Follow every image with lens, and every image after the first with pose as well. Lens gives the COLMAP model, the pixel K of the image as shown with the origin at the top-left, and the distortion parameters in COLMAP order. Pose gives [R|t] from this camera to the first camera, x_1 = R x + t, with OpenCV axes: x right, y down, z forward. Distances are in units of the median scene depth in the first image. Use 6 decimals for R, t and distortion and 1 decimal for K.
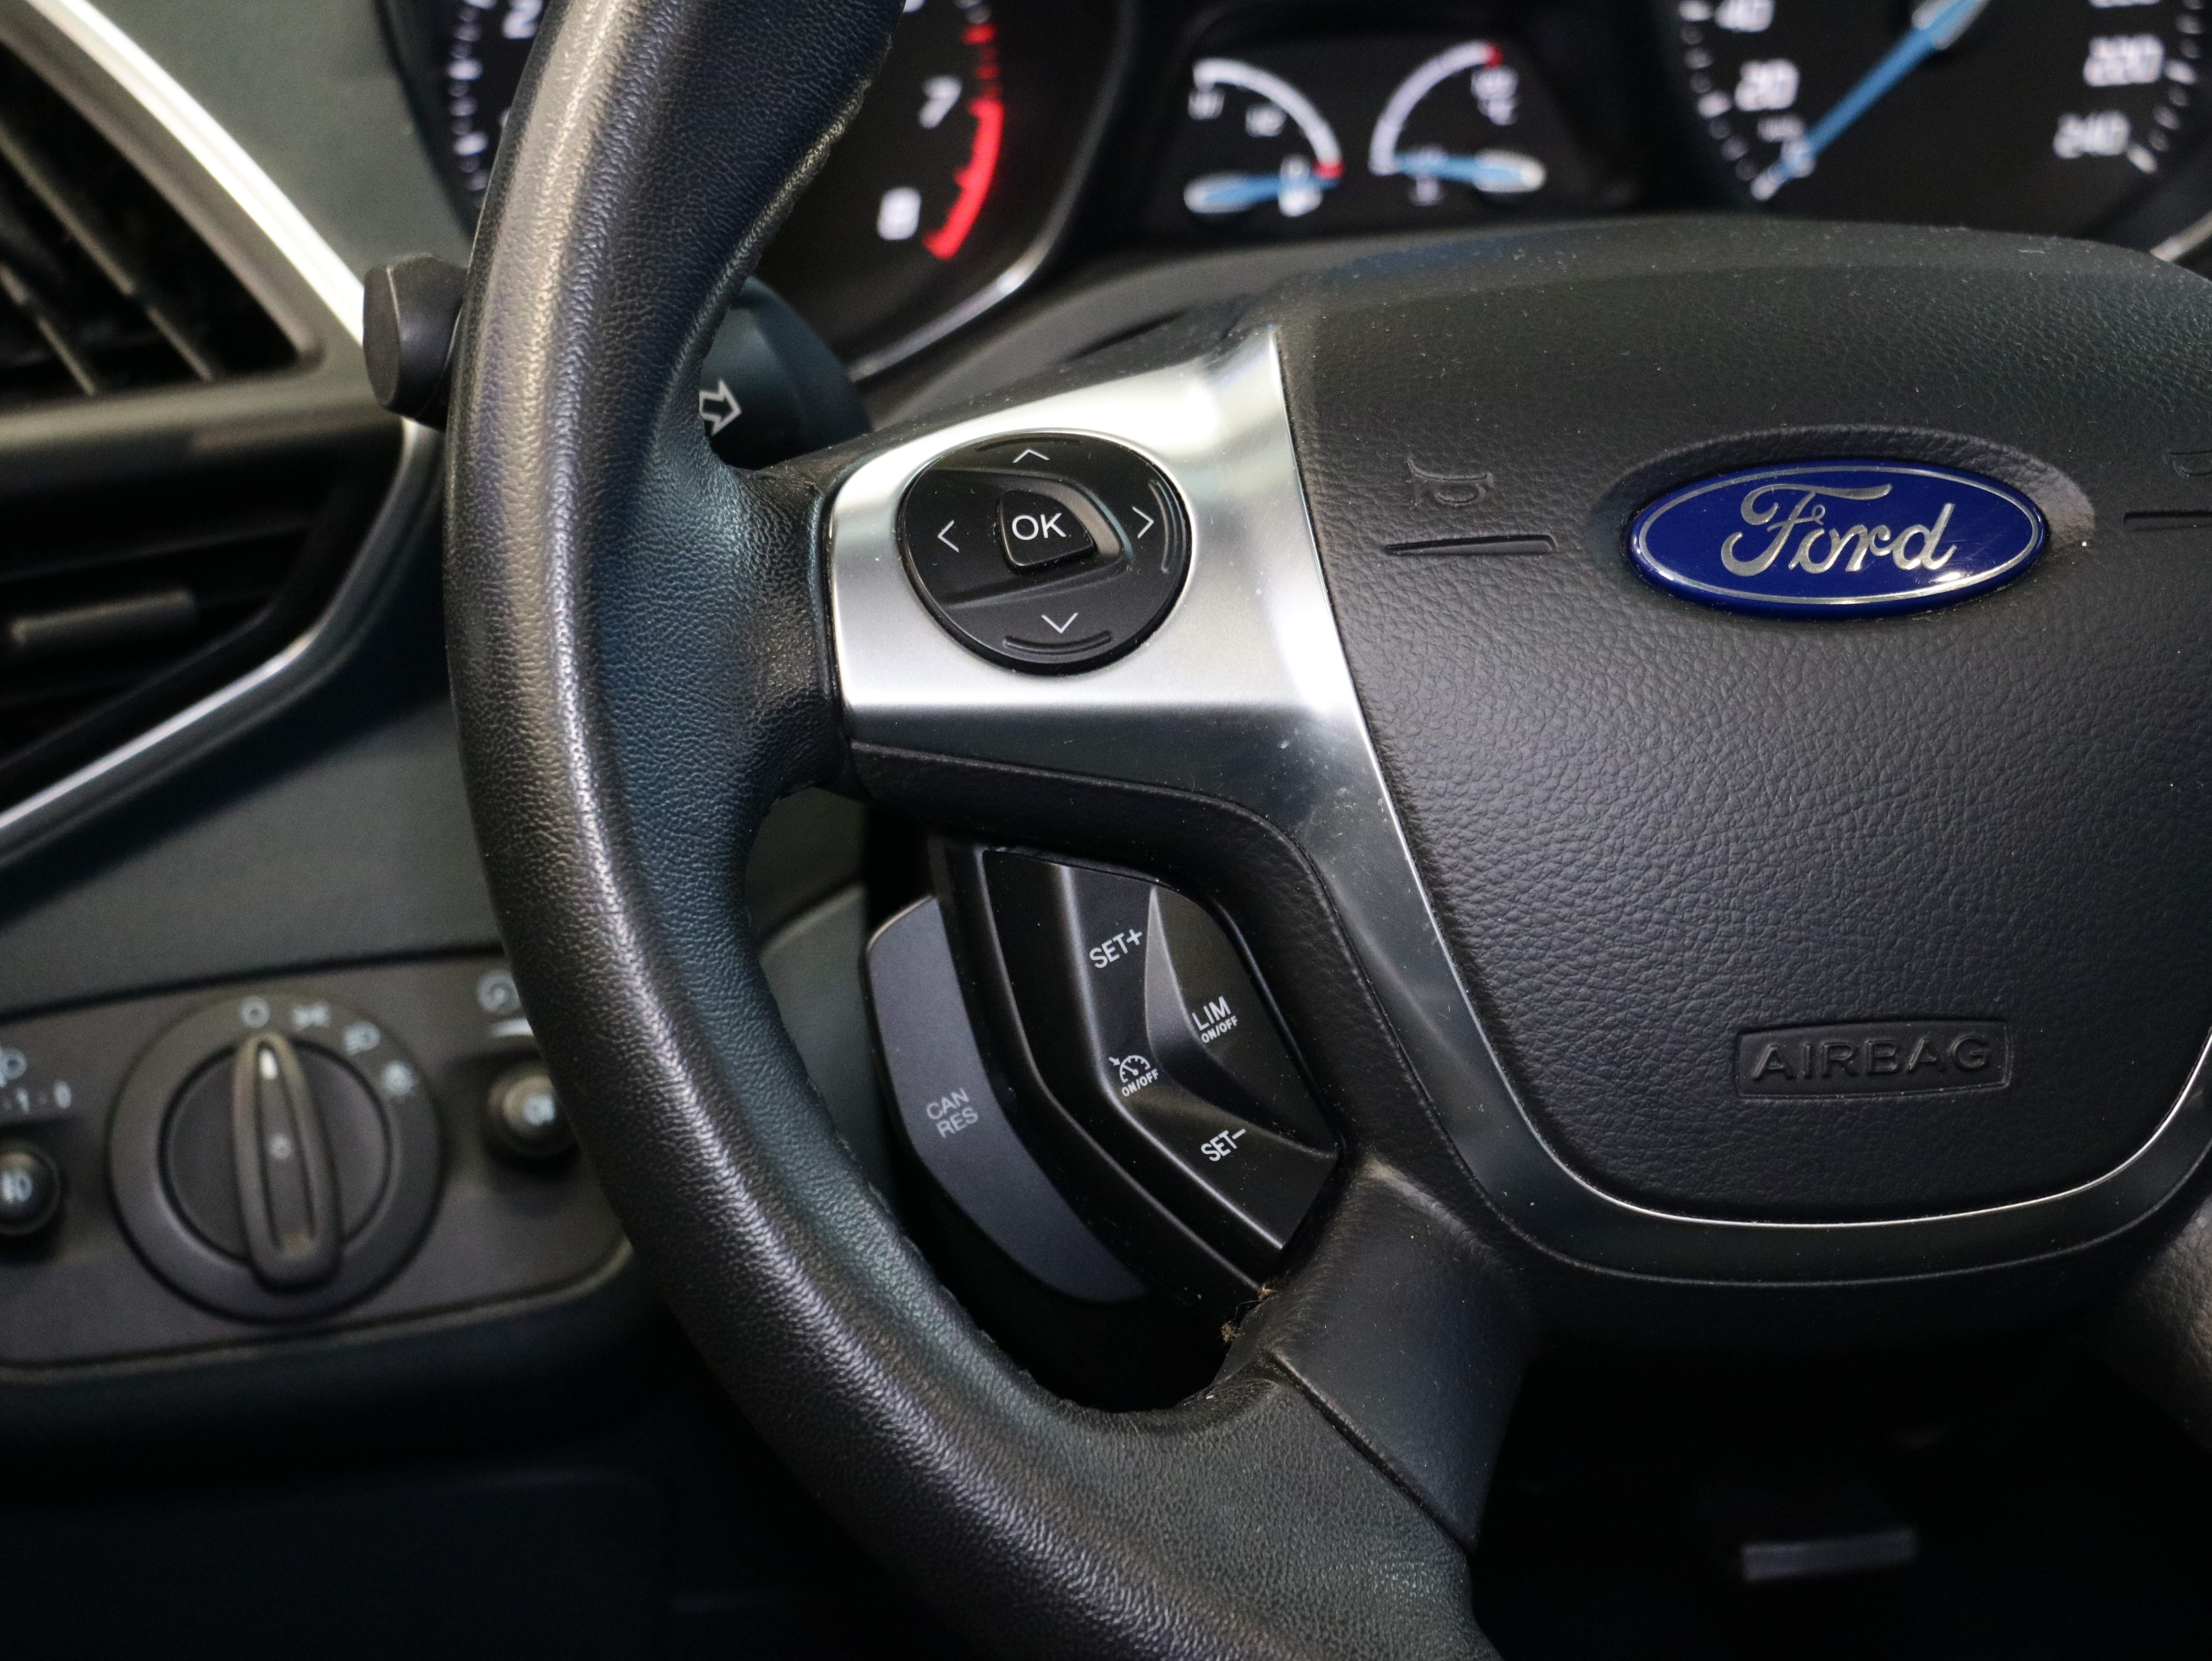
lens RADIAL K [[6865.0, 0, 1106.0], [0, 6865.0, 830.5], [0, 0, 1]] dist [0.047844, 0.508416]
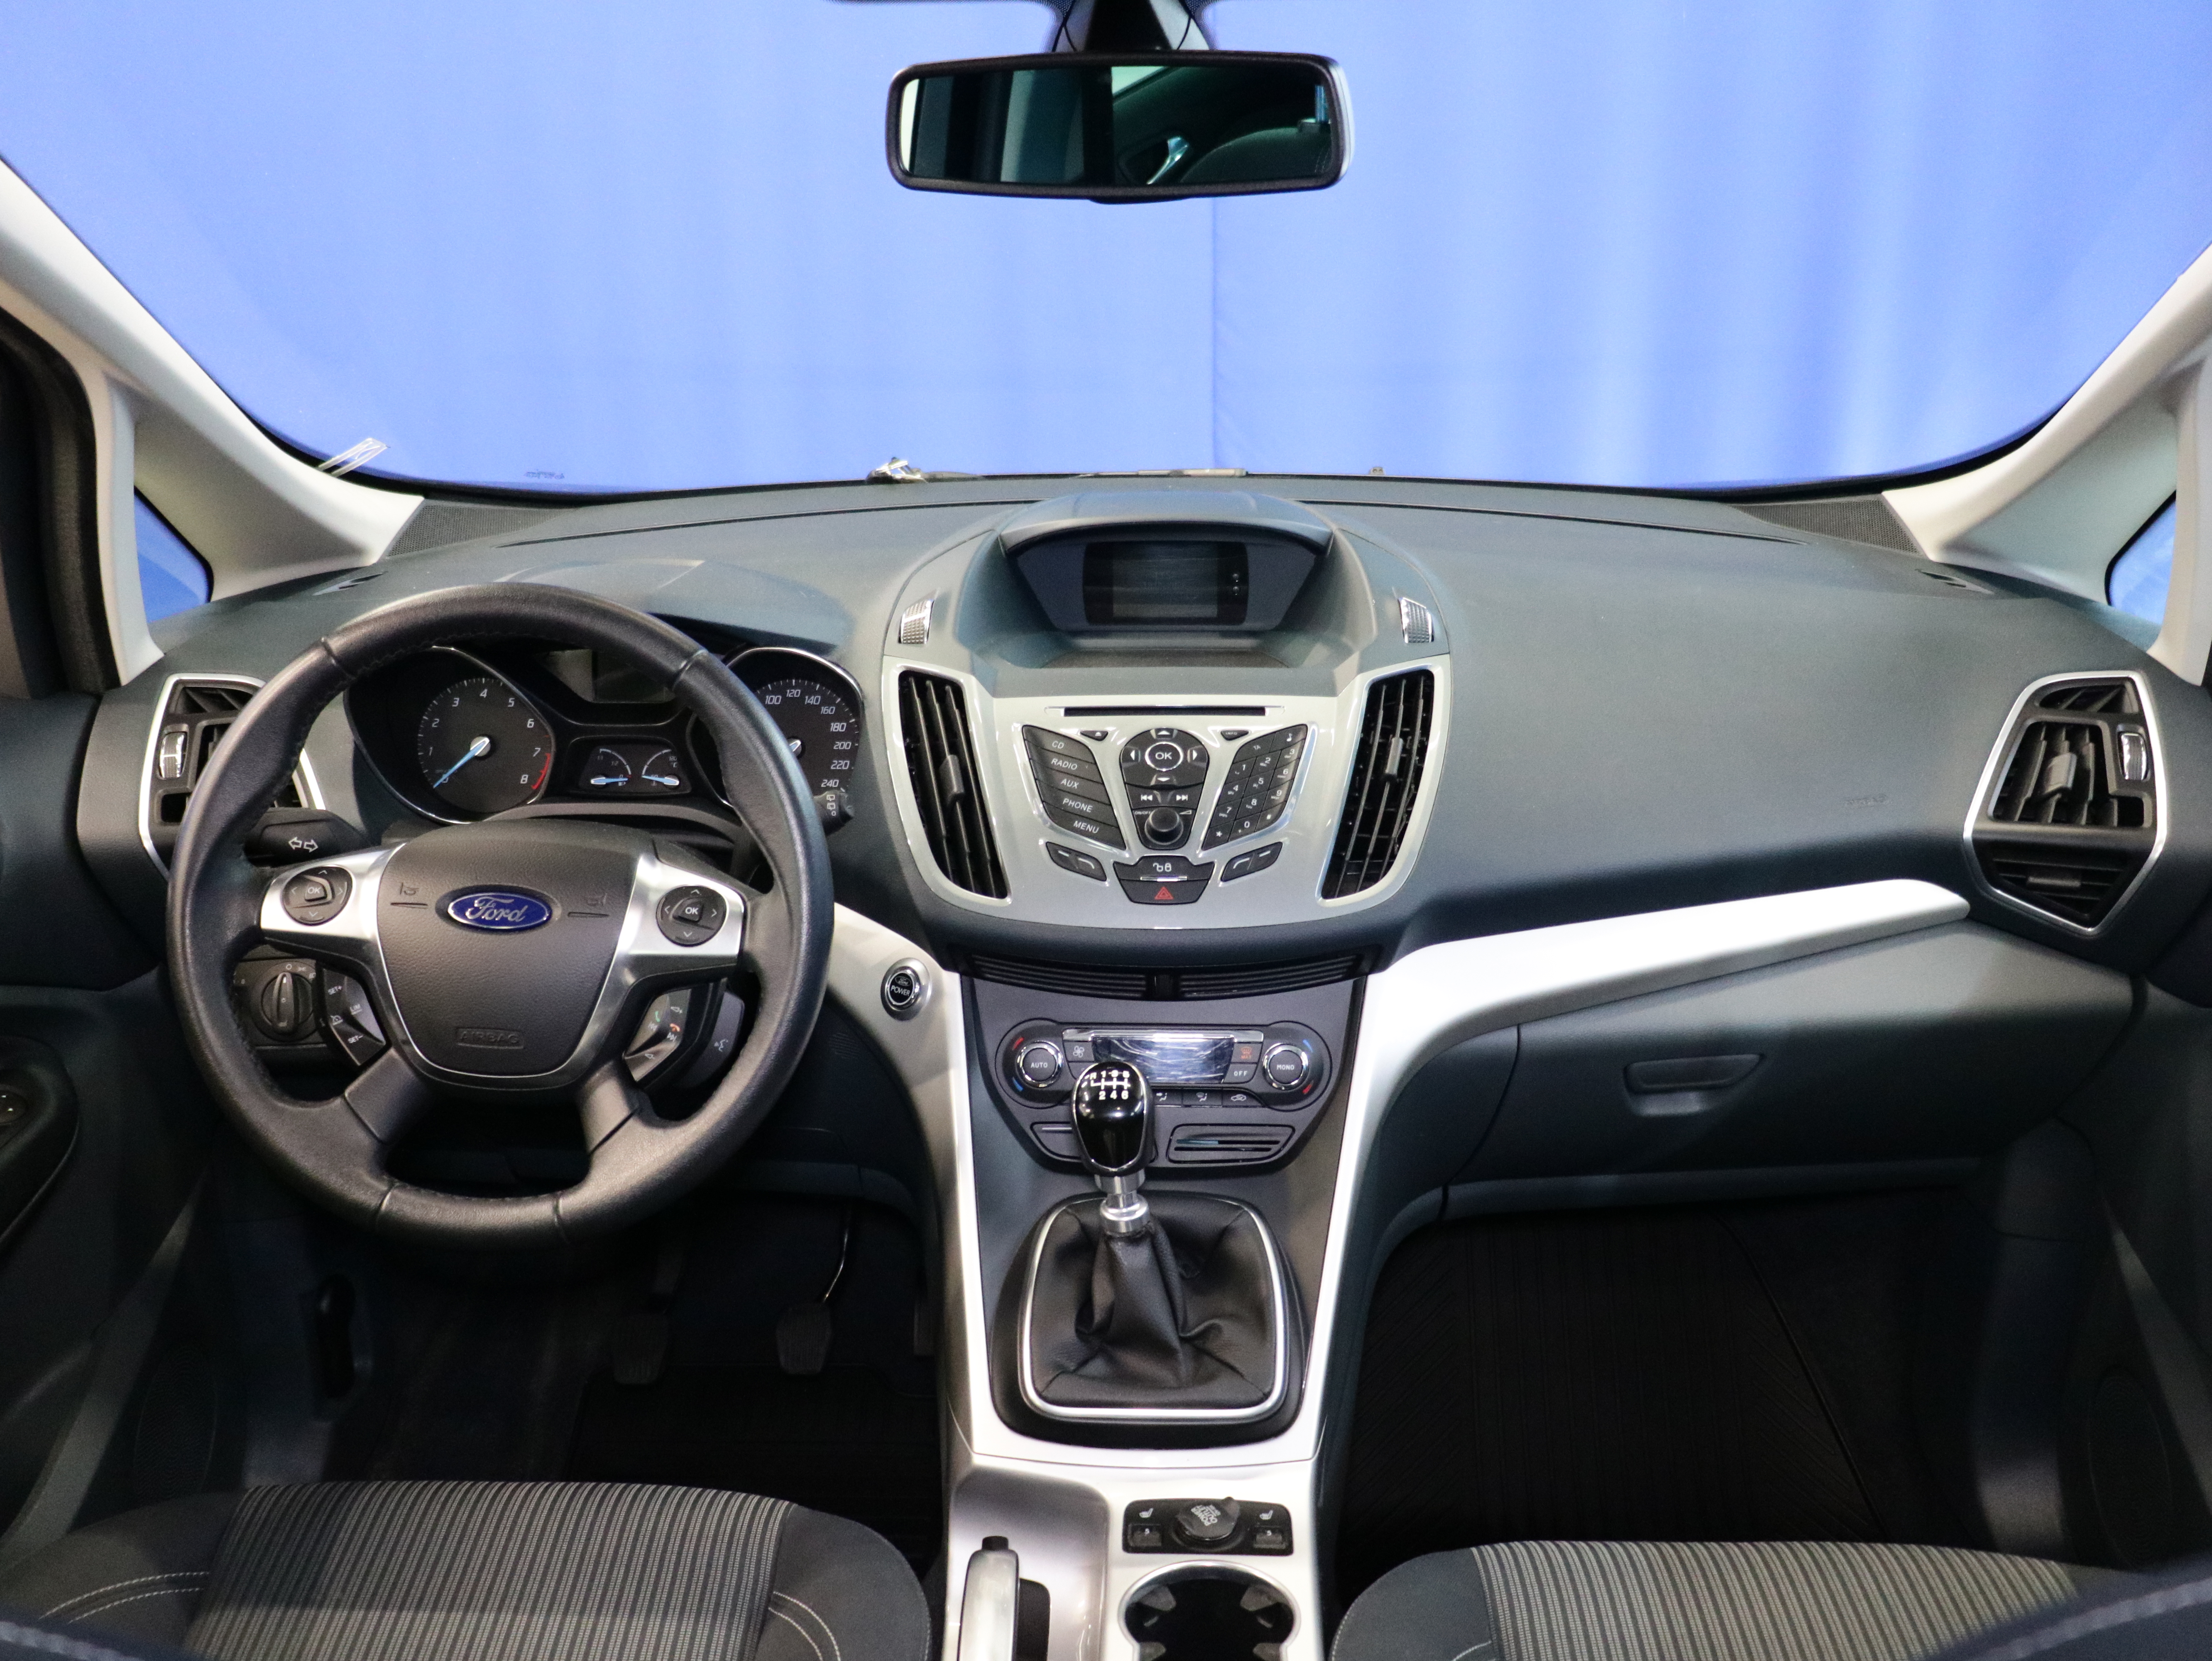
lens RADIAL K [[2035.7, 0, 1090.5], [0, 2035.7, 834.2], [0, 0, 1]] dist [-0.001767, -0.002261]
pose [[0.972252, 0.097620, -0.212593, 0.688246], [-0.094114, 0.995207, 0.026572, -0.150297], [0.214168, -0.005826, 0.976779, -0.119102]]
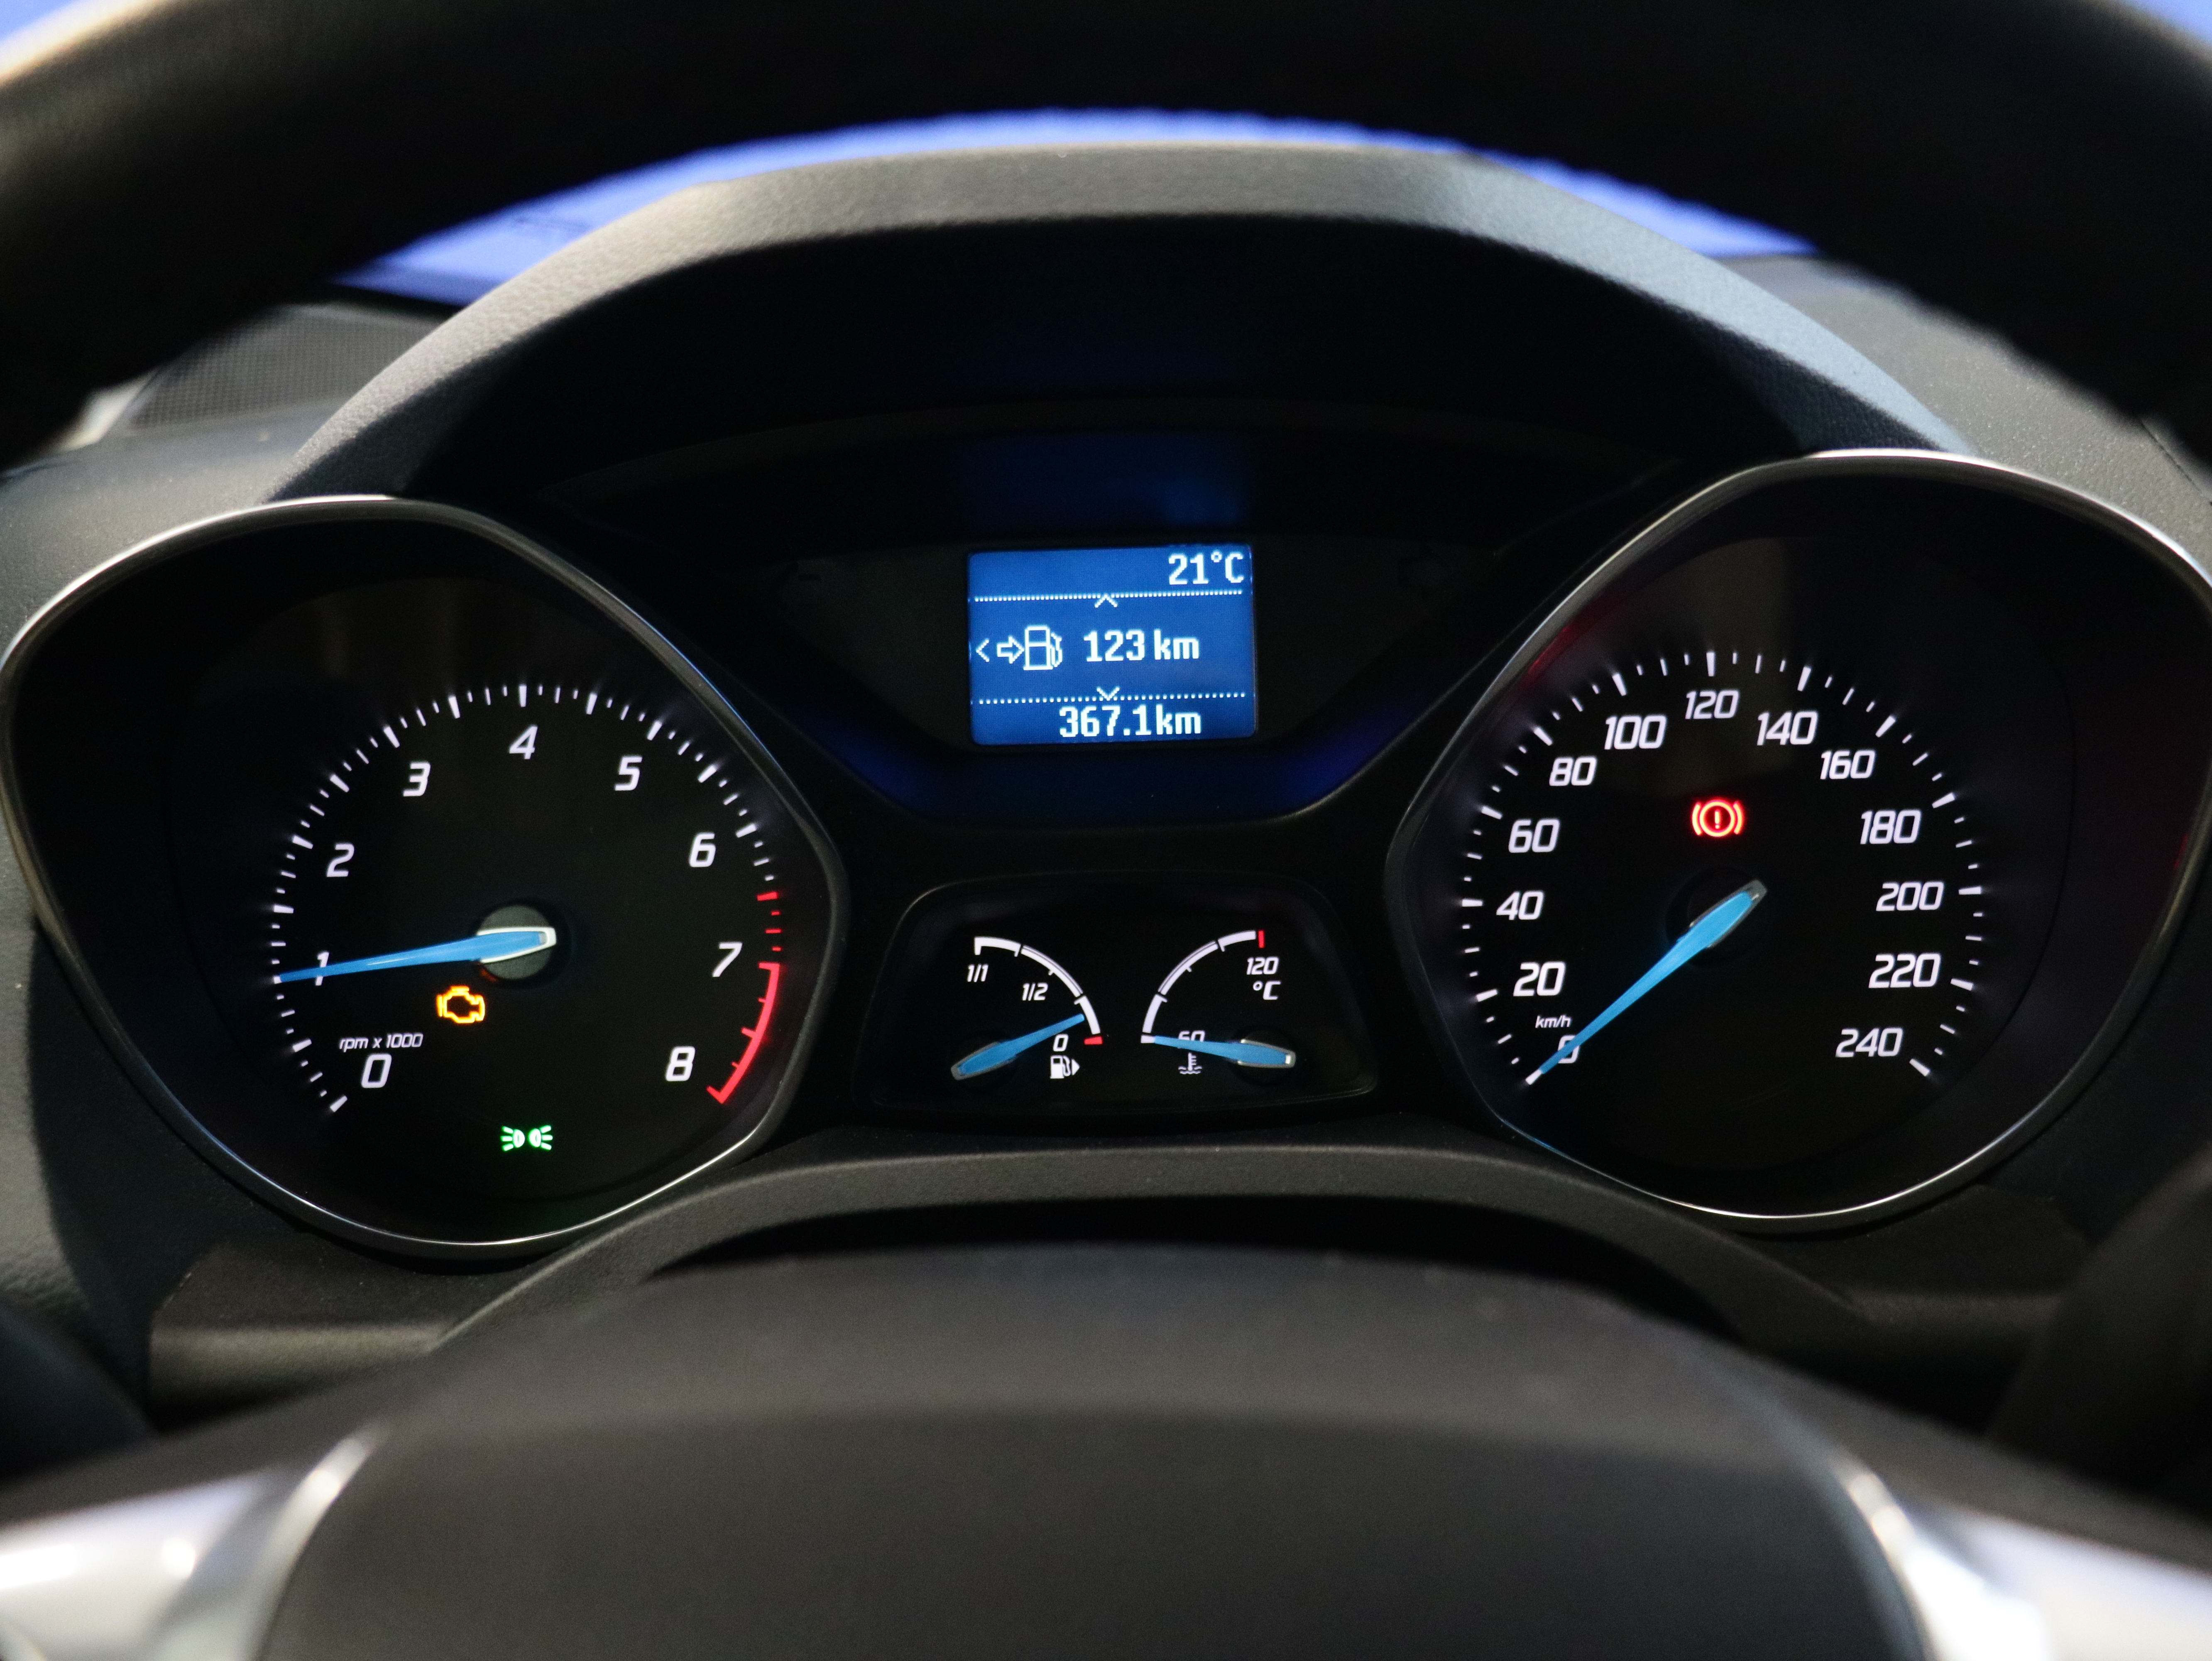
lens RADIAL K [[3000.0, 0, 1074.9], [0, 3000.0, 828.2], [0, 0, 1]] dist [-0.007600, -0.018778]
pose [[0.980232, 0.044636, -0.192751, 0.145042], [-0.062322, 0.994284, -0.086688, -0.112025], [0.187779, 0.096987, 0.977411, 0.702344]]
